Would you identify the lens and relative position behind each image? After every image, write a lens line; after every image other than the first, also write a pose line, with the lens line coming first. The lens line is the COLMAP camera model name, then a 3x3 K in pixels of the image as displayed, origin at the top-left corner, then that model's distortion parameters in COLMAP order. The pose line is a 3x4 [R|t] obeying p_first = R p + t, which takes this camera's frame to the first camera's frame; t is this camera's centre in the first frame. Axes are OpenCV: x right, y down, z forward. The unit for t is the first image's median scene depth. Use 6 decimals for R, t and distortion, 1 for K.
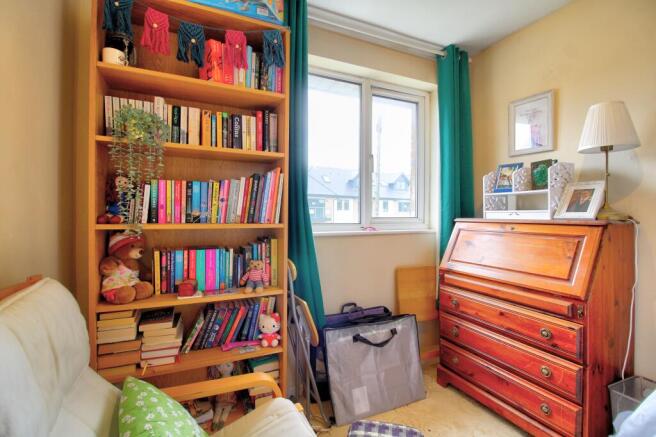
lens RADIAL K [[305.4, 0, 330.1], [0, 305.4, 218.1], [0, 0, 1]] dist [-0.013761, -0.006027]
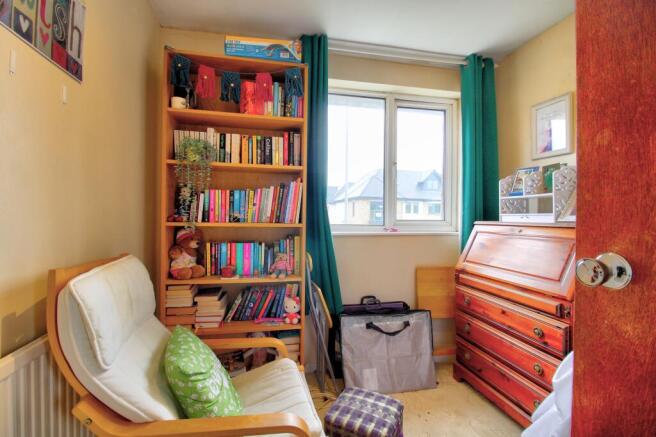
lens RADIAL K [[305.4, 0, 329.6], [0, 305.4, 219.2], [0, 0, 1]] dist [-0.013761, -0.006027]
pose [[0.973307, 0.007504, -0.229382, 0.228437], [-0.009092, 0.999941, -0.005867, 0.006391], [0.229325, 0.007796, 0.973319, -0.163584]]
